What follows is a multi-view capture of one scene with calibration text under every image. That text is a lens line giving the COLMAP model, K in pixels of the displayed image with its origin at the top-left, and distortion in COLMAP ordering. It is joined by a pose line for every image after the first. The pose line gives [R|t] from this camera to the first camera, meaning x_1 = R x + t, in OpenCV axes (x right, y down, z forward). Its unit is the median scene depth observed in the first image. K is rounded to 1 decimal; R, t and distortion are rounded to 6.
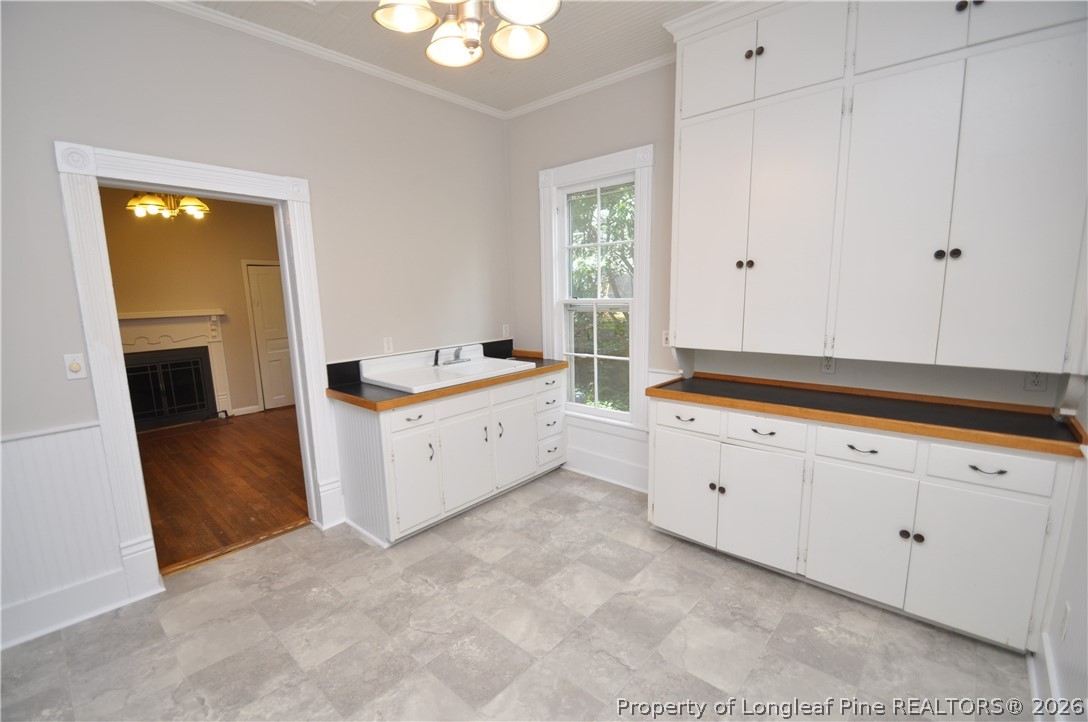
lens RADIAL K [[472.2, 0, 537.2], [0, 472.2, 372.3], [0, 0, 1]] dist [0.002291, -0.015431]
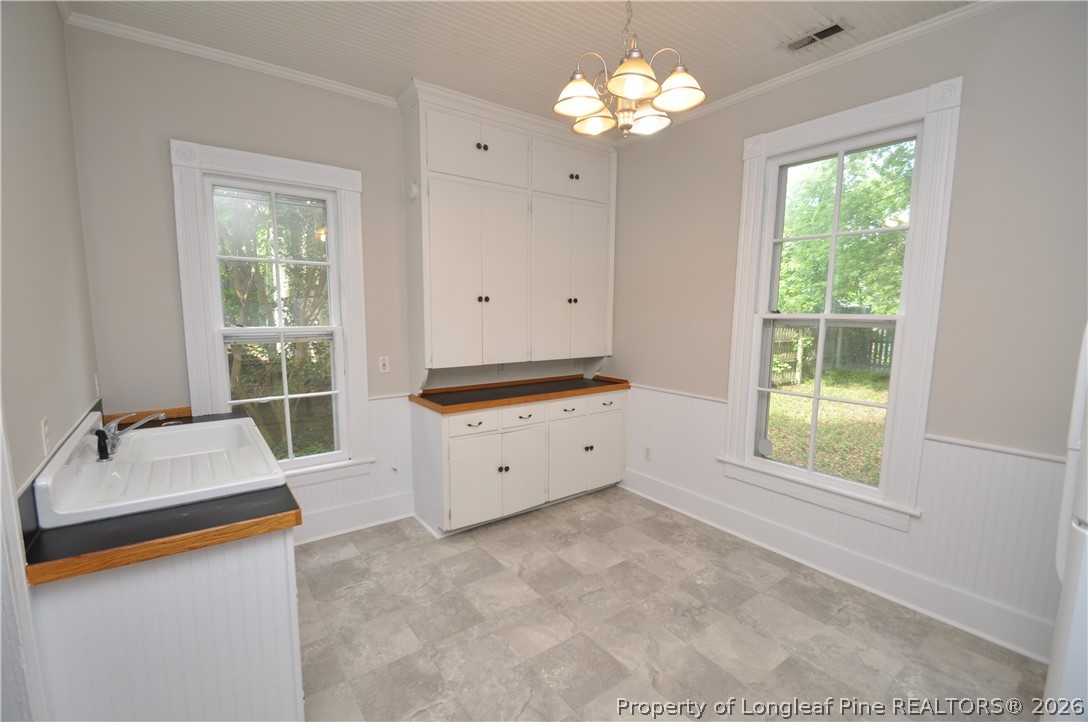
lens RADIAL K [[472.2, 0, 537.2], [0, 472.2, 372.3], [0, 0, 1]] dist [0.002291, -0.015431]
pose [[0.201925, -0.104406, 0.973820, -0.871871], [0.156397, 0.984980, 0.073173, -0.102664], [-0.966833, 0.137527, 0.215221, 0.609824]]
